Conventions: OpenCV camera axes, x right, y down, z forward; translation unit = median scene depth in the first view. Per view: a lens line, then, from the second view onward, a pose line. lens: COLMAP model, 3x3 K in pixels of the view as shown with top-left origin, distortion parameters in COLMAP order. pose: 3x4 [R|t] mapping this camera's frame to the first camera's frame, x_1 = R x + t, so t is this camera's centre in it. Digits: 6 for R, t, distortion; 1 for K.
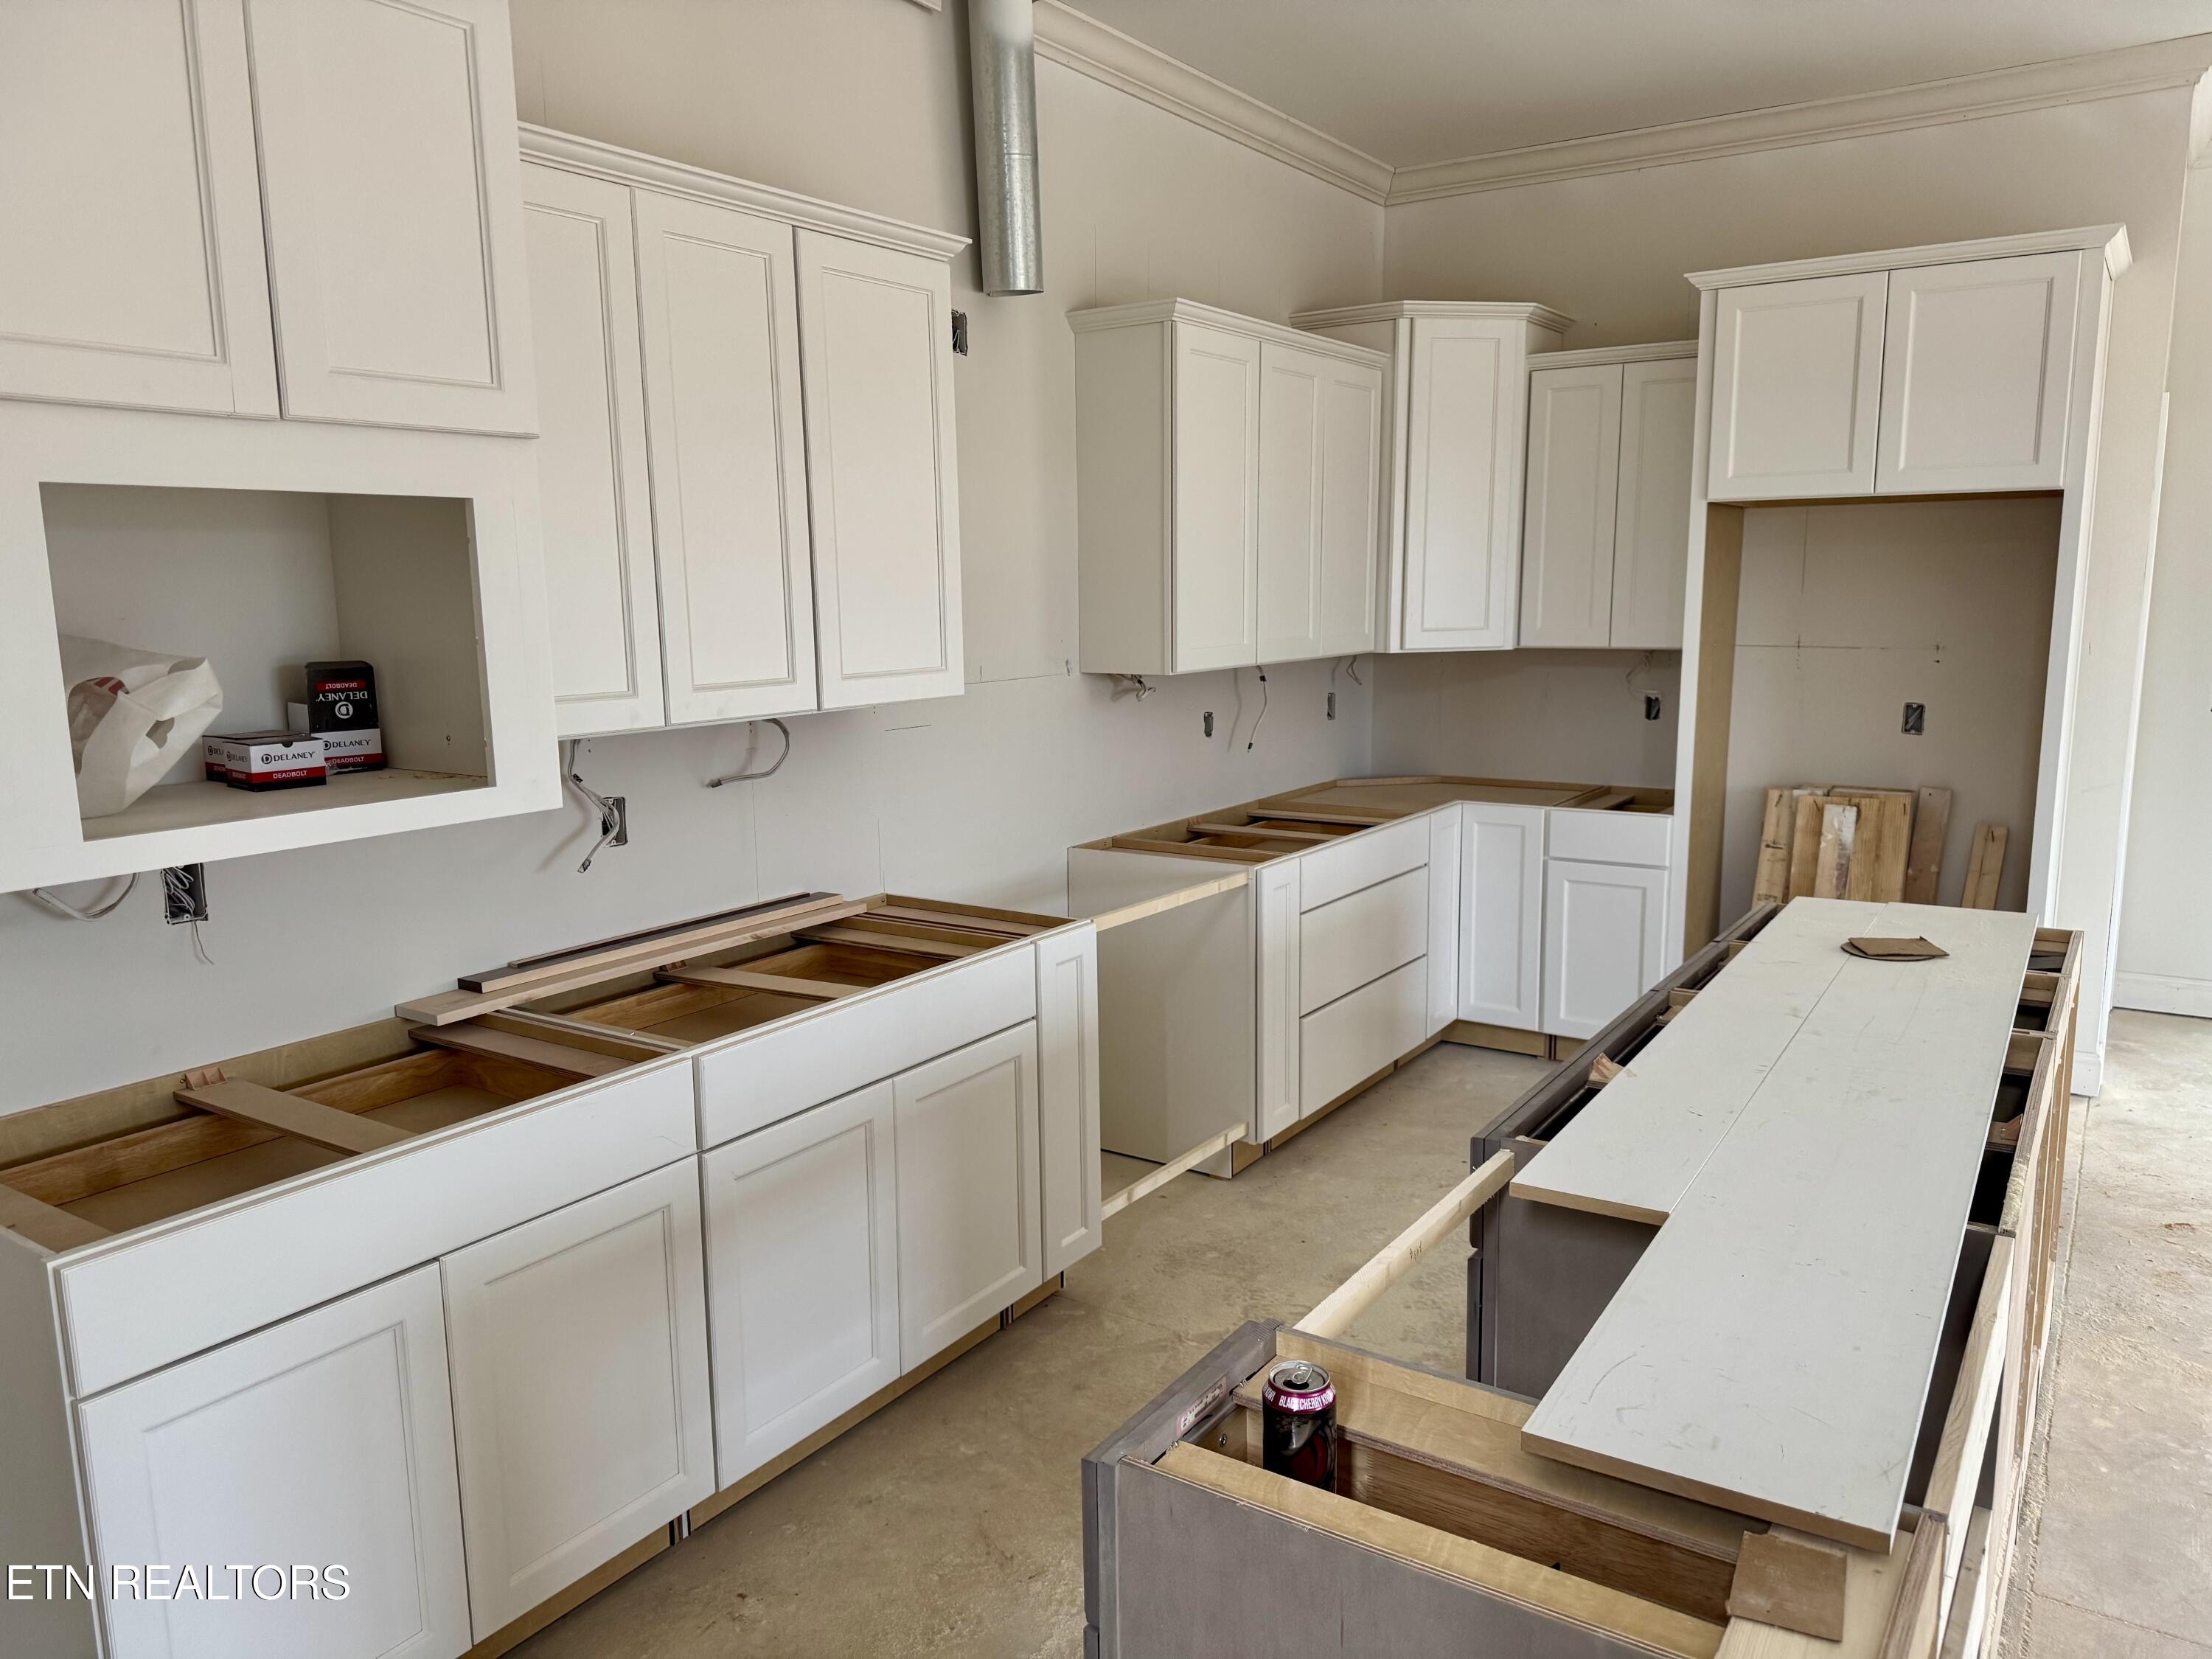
lens RADIAL K [[1538.5, 0, 1107.1], [0, 1538.5, 834.0], [0, 0, 1]] dist [0.162528, -0.270825]
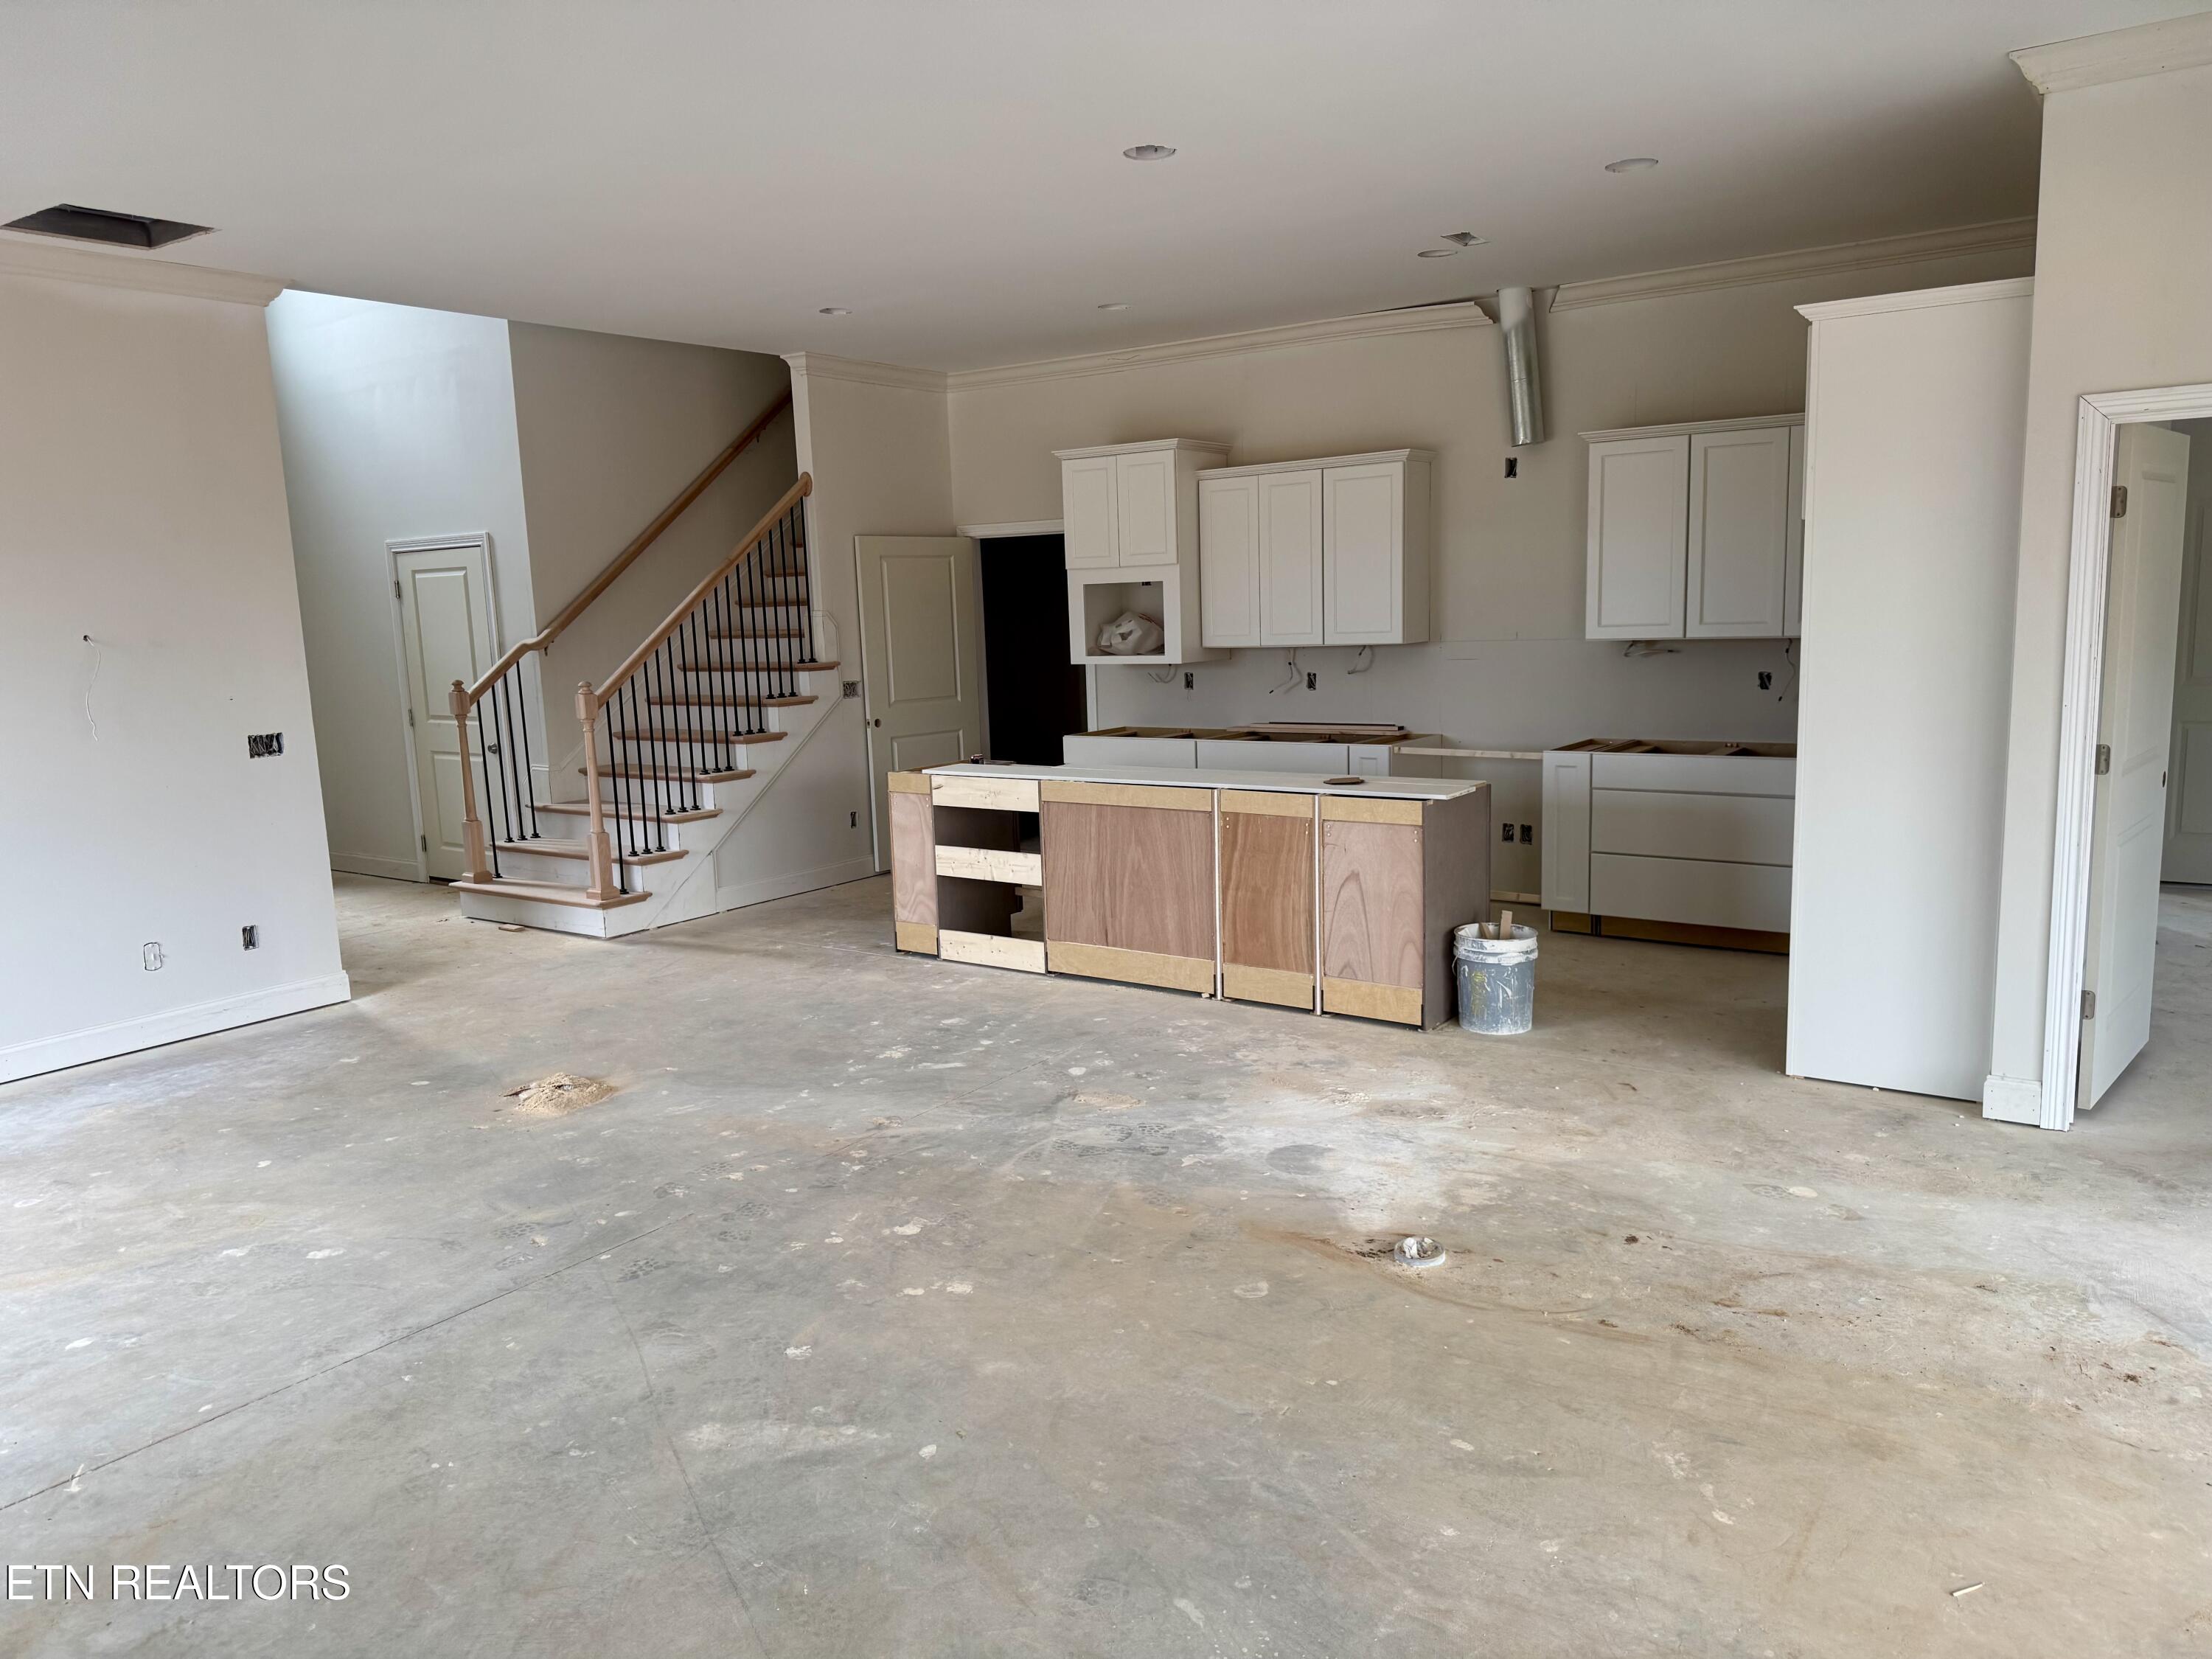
lens RADIAL K [[1538.5, 0, 1107.1], [0, 1538.5, 834.0], [0, 0, 1]] dist [0.162528, -0.270825]
pose [[-0.028839, 0.165556, -0.985779, 1.987957], [-0.126357, 0.977674, 0.167891, -0.128321], [0.991566, 0.129402, -0.007276, 0.545890]]
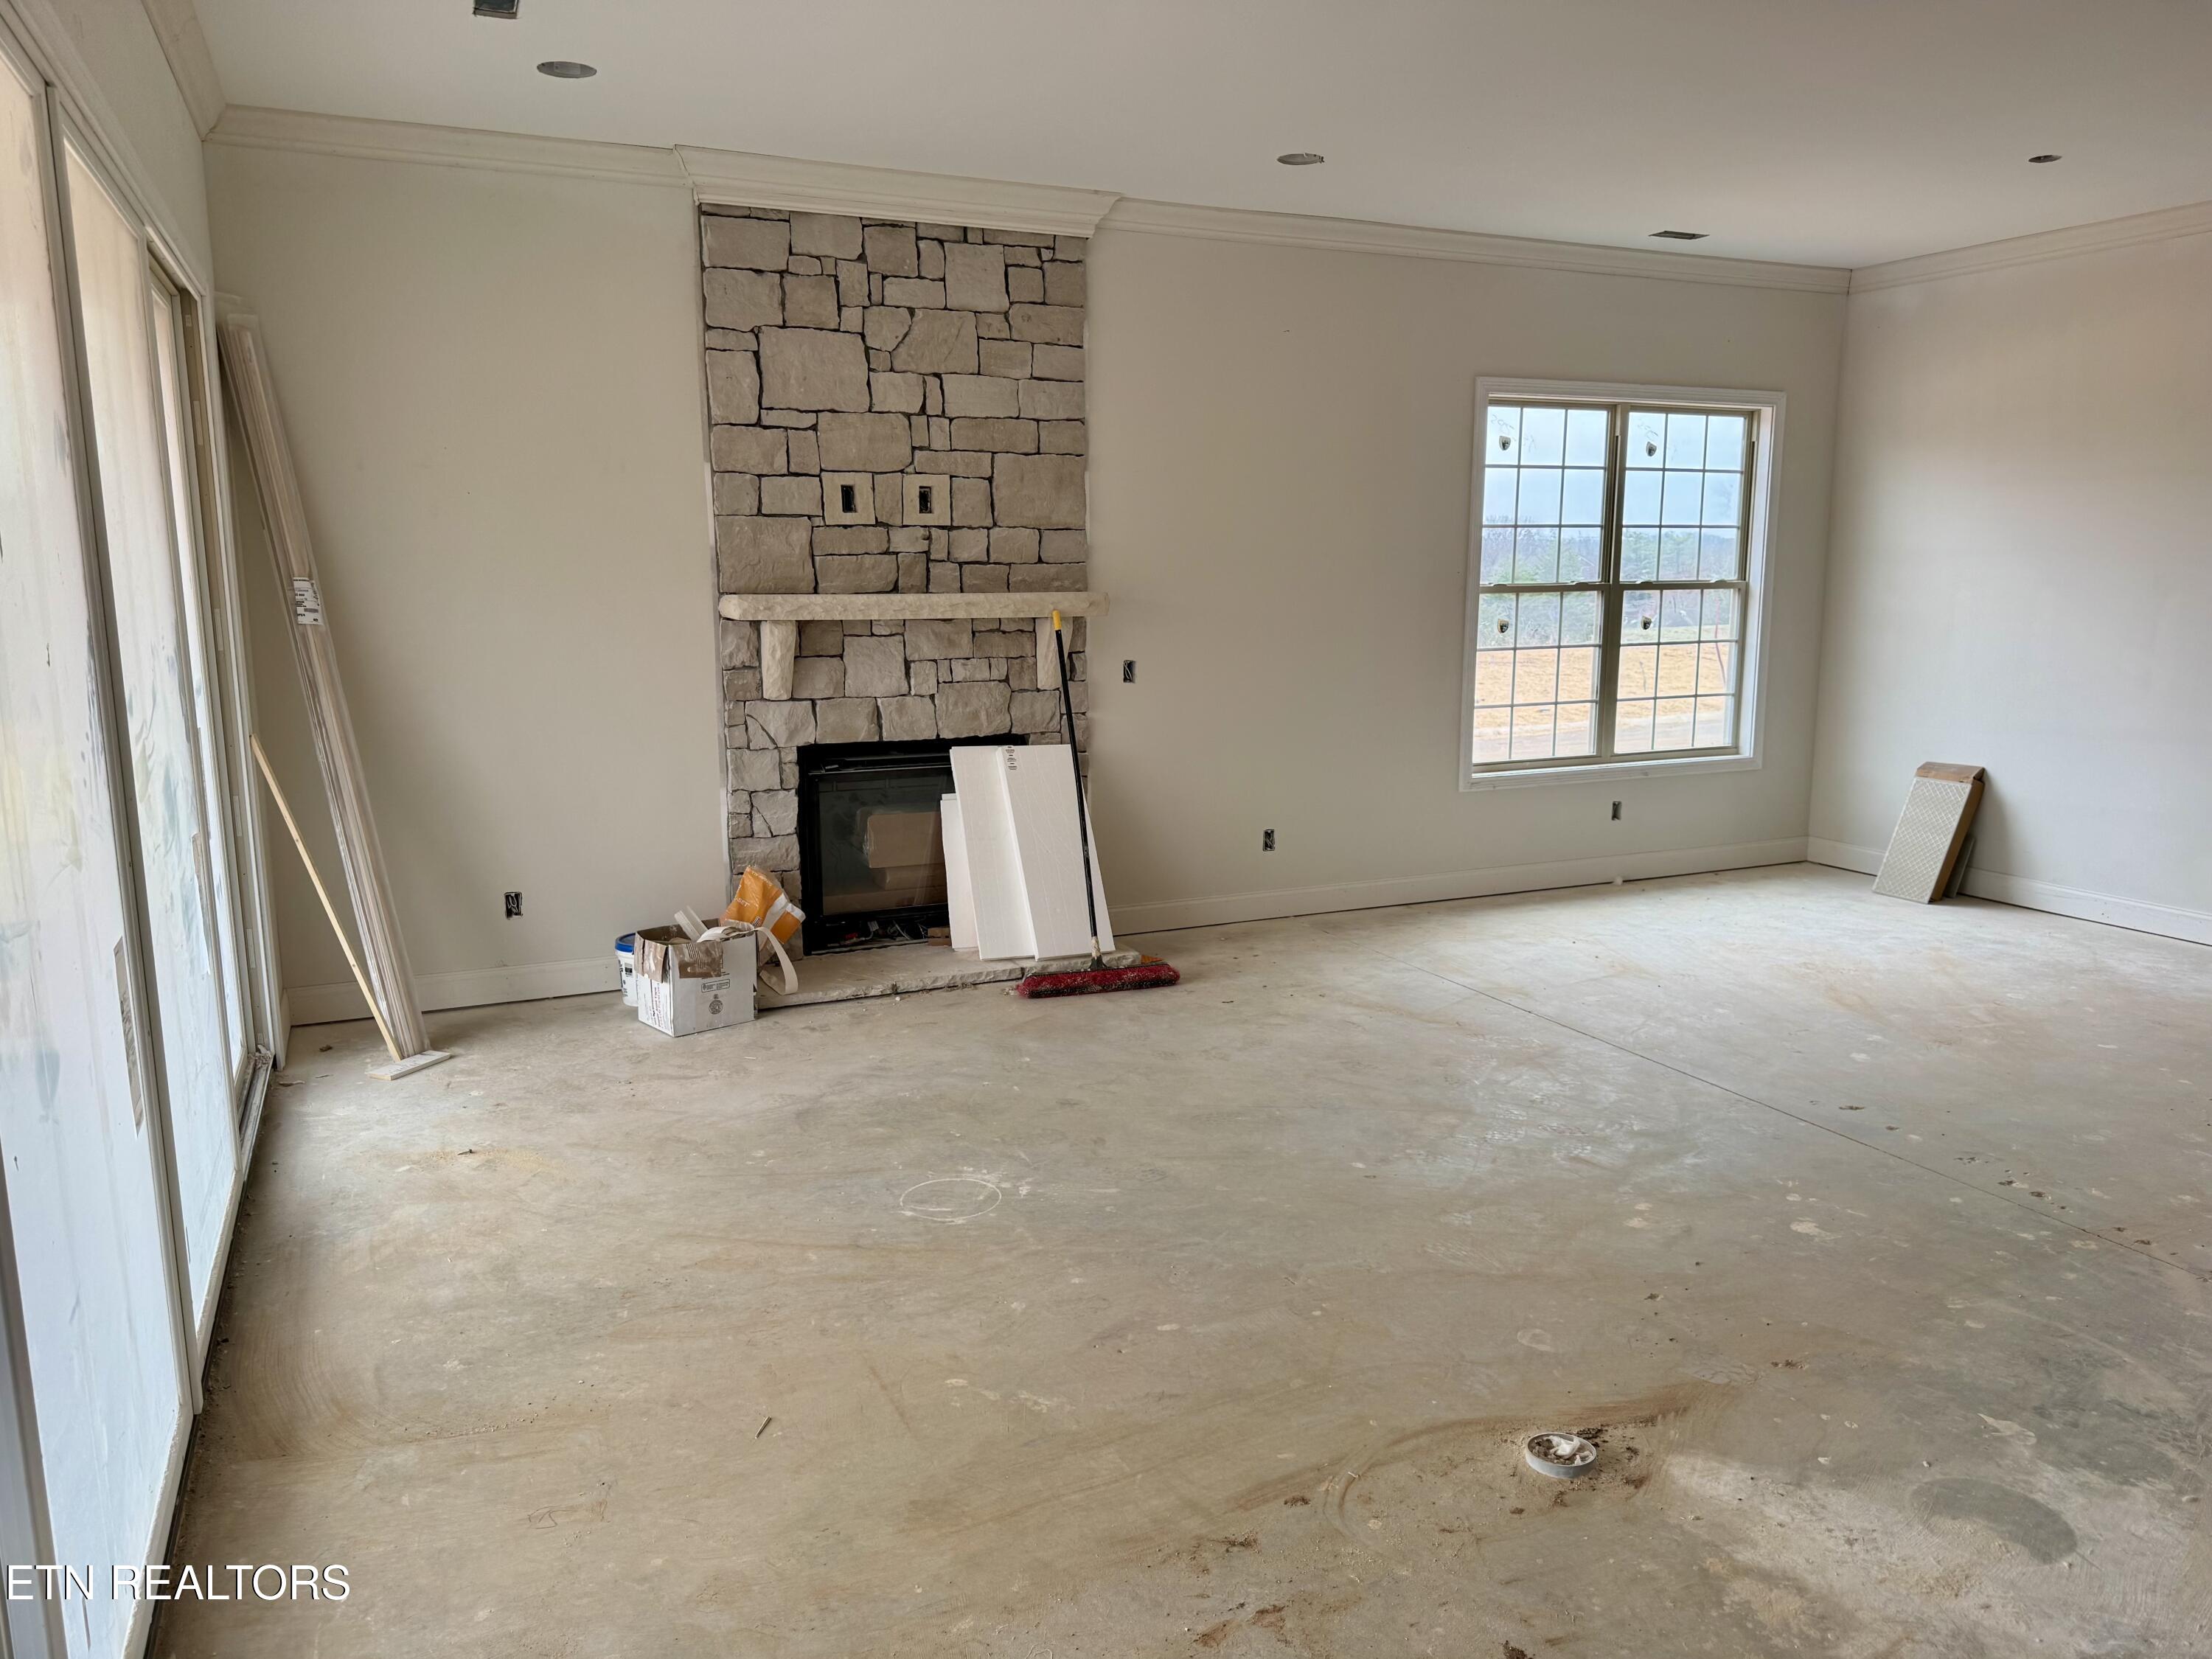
lens RADIAL K [[1550.8, 0, 1113.9], [0, 1550.8, 826.5], [0, 0, 1]] dist [0.082329, -0.102106]
pose [[-0.852561, -0.075546, 0.517139, 0.848547], [0.093568, 0.951446, 0.293249, -0.235215], [-0.514184, 0.298401, -0.804097, 1.386887]]
